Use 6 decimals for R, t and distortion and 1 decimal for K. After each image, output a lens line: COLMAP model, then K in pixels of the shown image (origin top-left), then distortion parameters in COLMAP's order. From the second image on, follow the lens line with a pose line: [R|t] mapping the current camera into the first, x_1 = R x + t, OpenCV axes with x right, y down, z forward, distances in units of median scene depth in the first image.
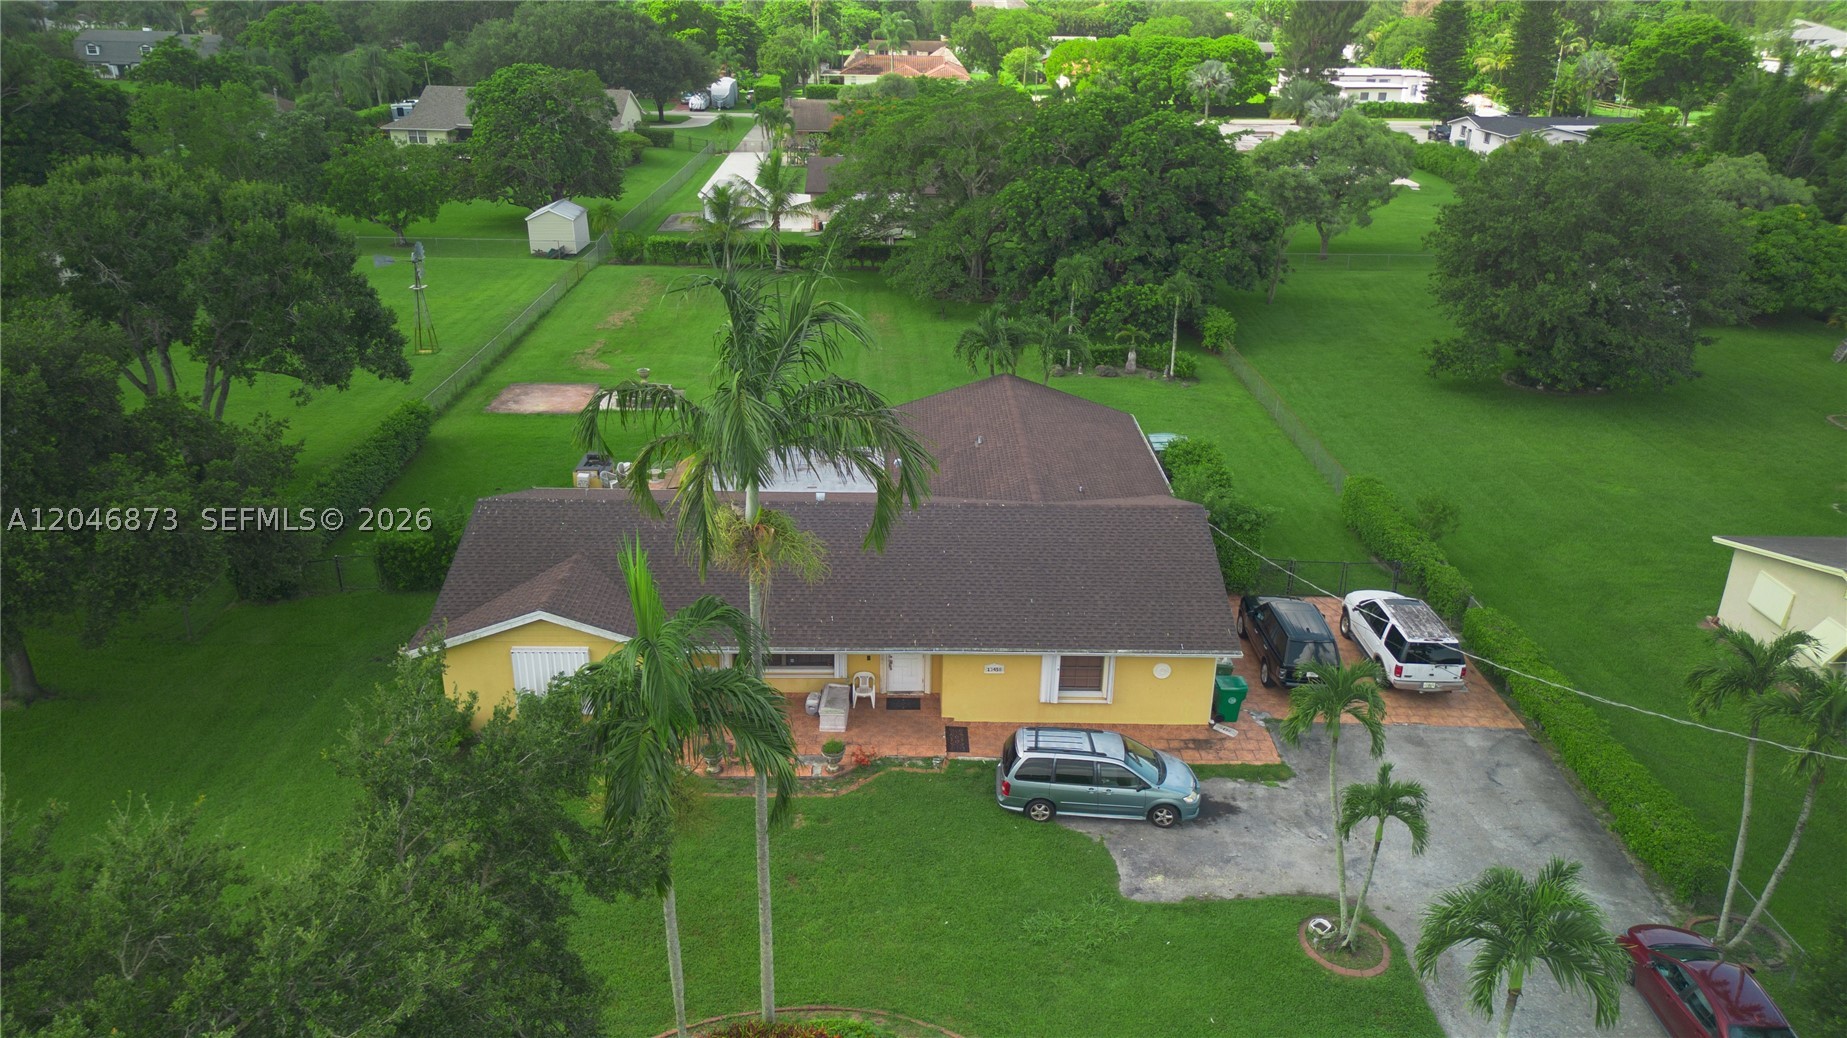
lens RADIAL K [[1304.4, 0, 929.8], [0, 1304.4, 519.8], [0, 0, 1]] dist [0.075868, -0.083985]
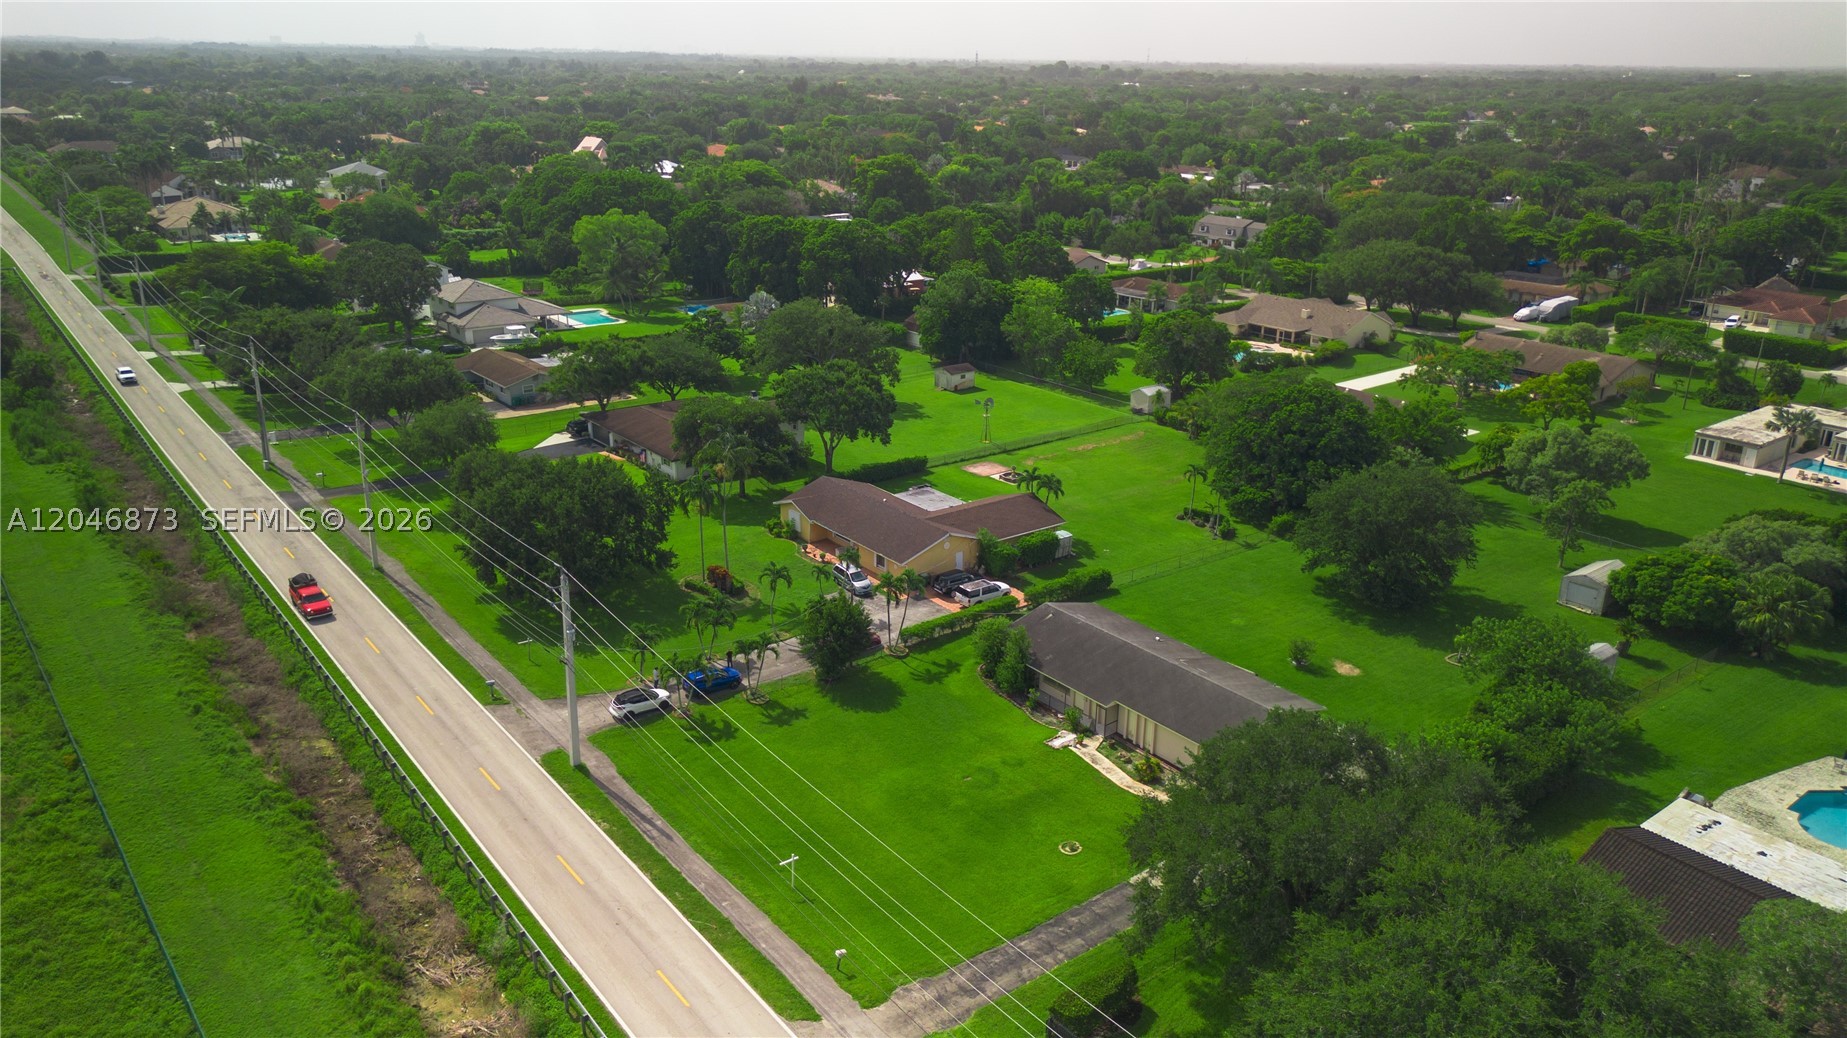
lens RADIAL K [[1304.4, 0, 929.8], [0, 1304.4, 519.8], [0, 0, 1]] dist [0.075868, -0.083985]
pose [[0.601073, 0.259289, -0.755963, 1.380204], [-0.311230, 0.947176, 0.077411, -0.144834], [0.736102, 0.188749, 0.650021, -0.582651]]
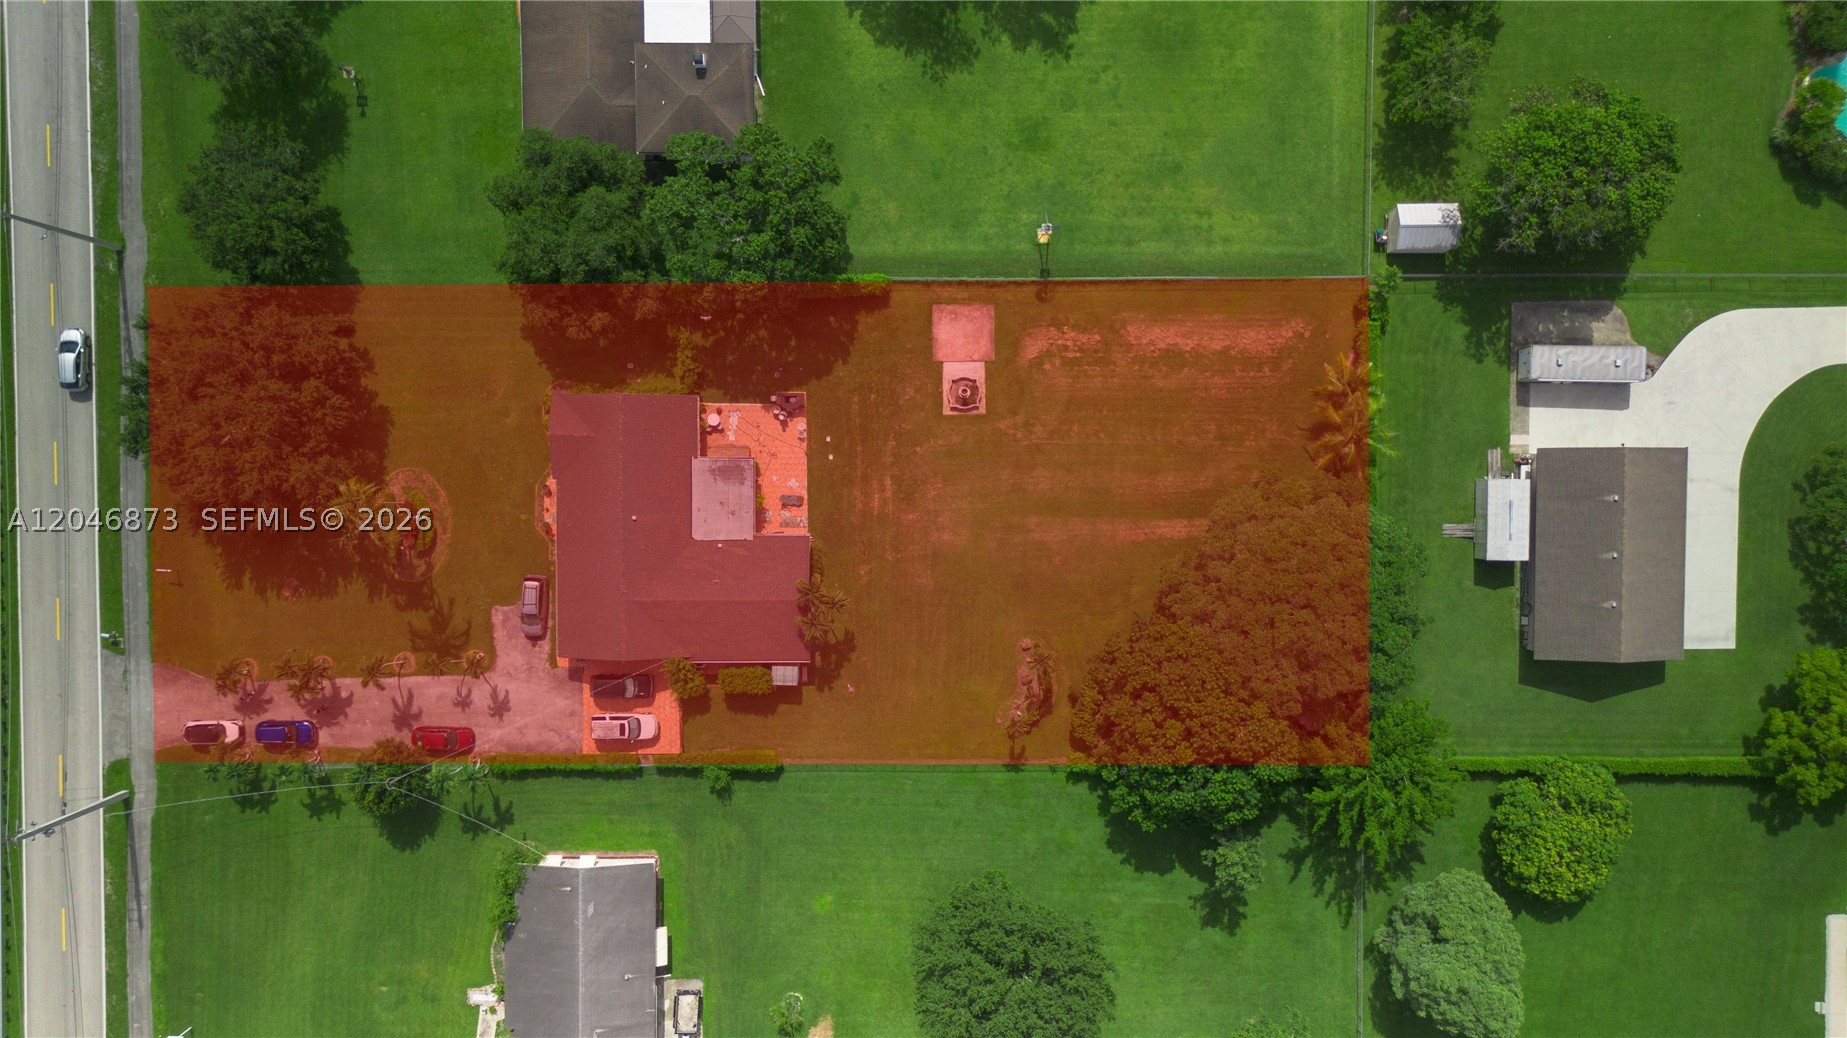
lens RADIAL K [[1288.8, 0, 927.8], [0, 1288.8, 579.3], [0, 0, 1]] dist [0.043295, -0.042516]
pose [[-0.019841, 0.999714, 0.013360, -0.001197], [-0.385825, -0.019984, 0.922356, -1.476331], [0.922359, 0.013146, 0.386111, 0.301774]]
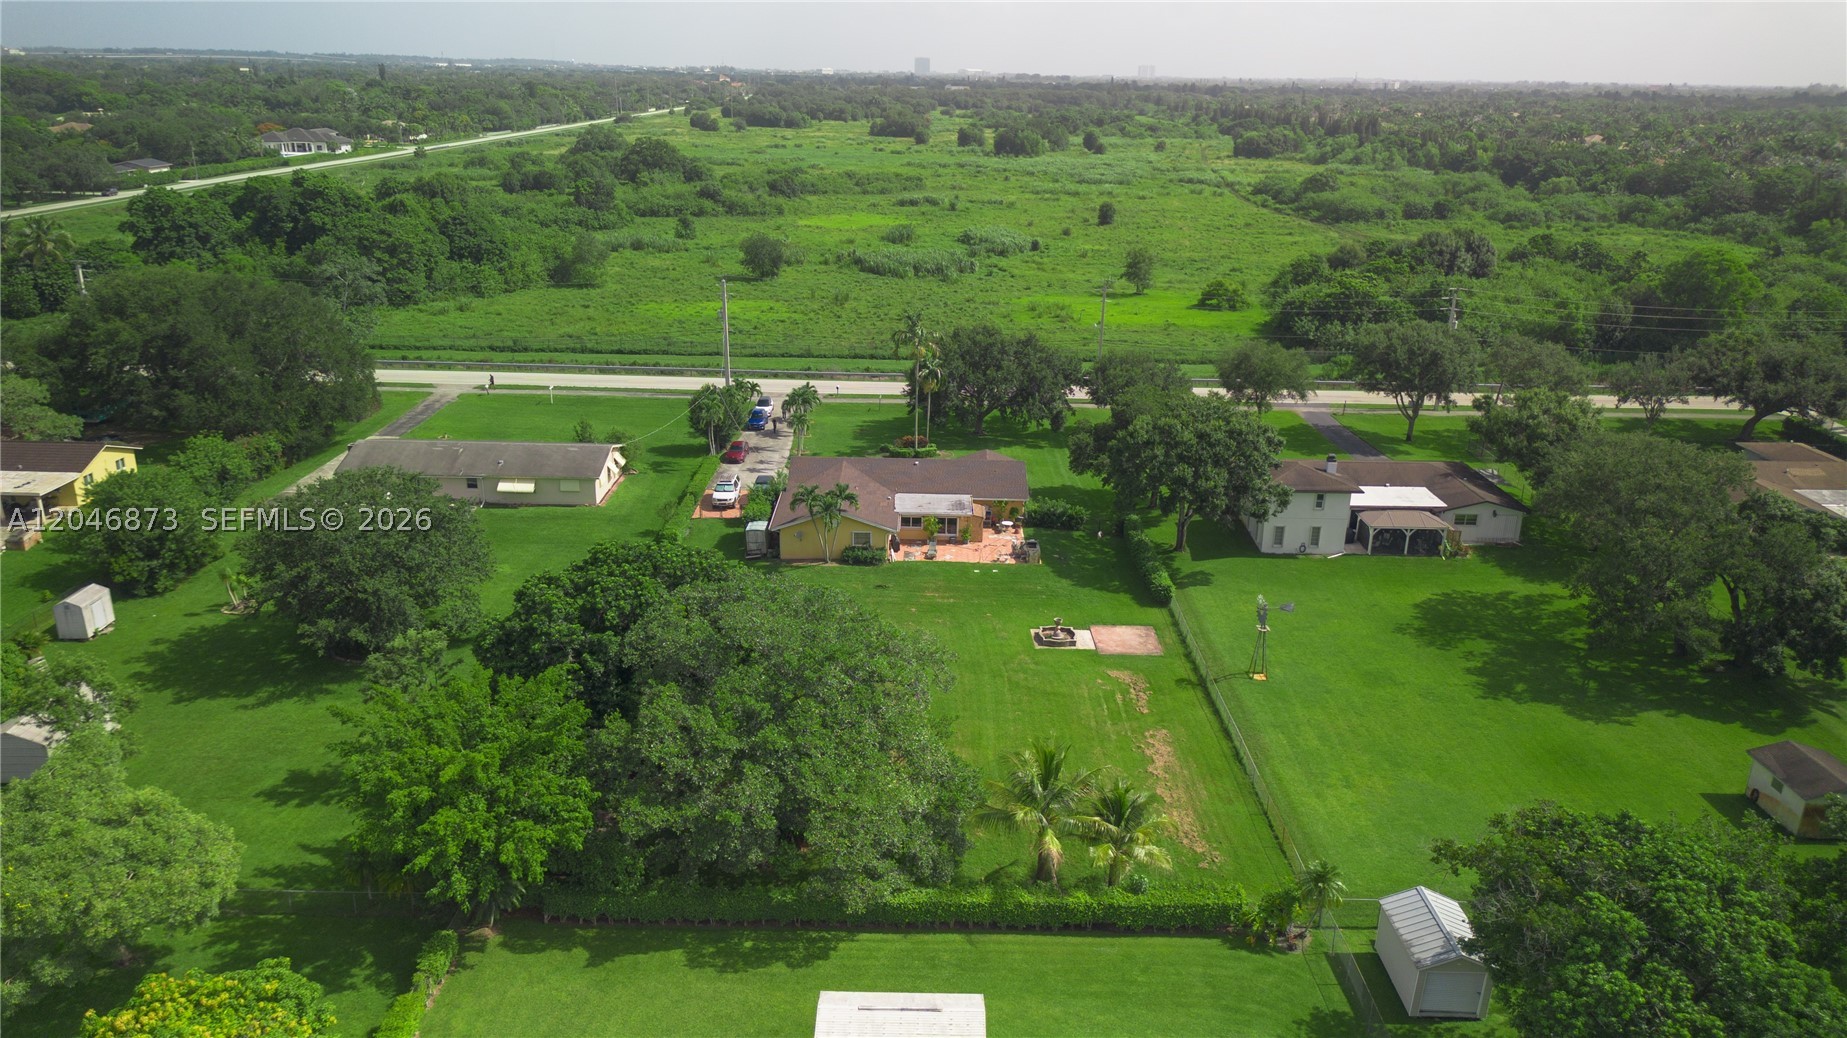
lens RADIAL K [[1304.4, 0, 929.8], [0, 1304.4, 519.8], [0, 0, 1]] dist [0.075868, -0.083985]
pose [[-0.999295, -0.037447, -0.002544, -0.063572], [-0.029760, 0.749201, 0.661673, -1.055670], [-0.022872, 0.661283, -0.749788, 1.846374]]
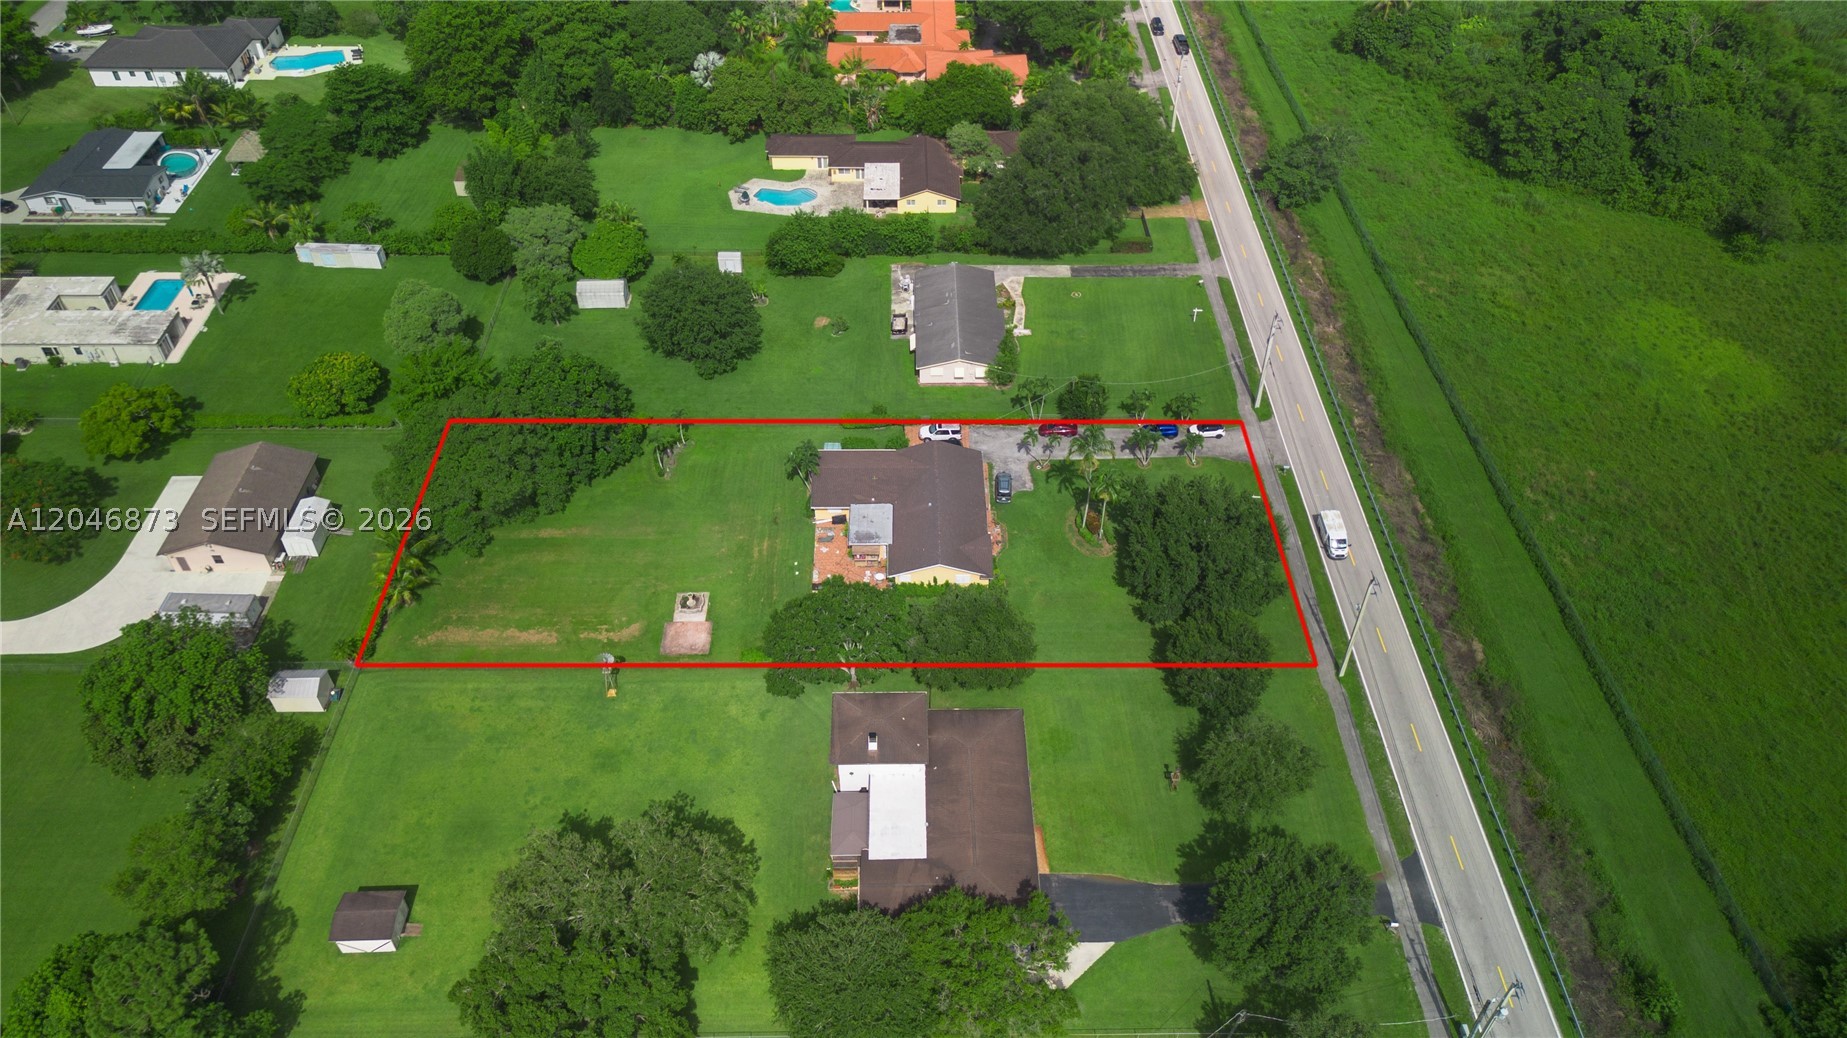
lens RADIAL K [[1304.4, 0, 929.8], [0, 1304.4, 519.8], [0, 0, 1]] dist [0.075868, -0.083985]
pose [[0.002700, -0.696881, 0.717182, -1.573650], [0.376026, 0.665257, 0.645010, -1.349744], [-0.926605, 0.267938, 0.263841, 0.006057]]
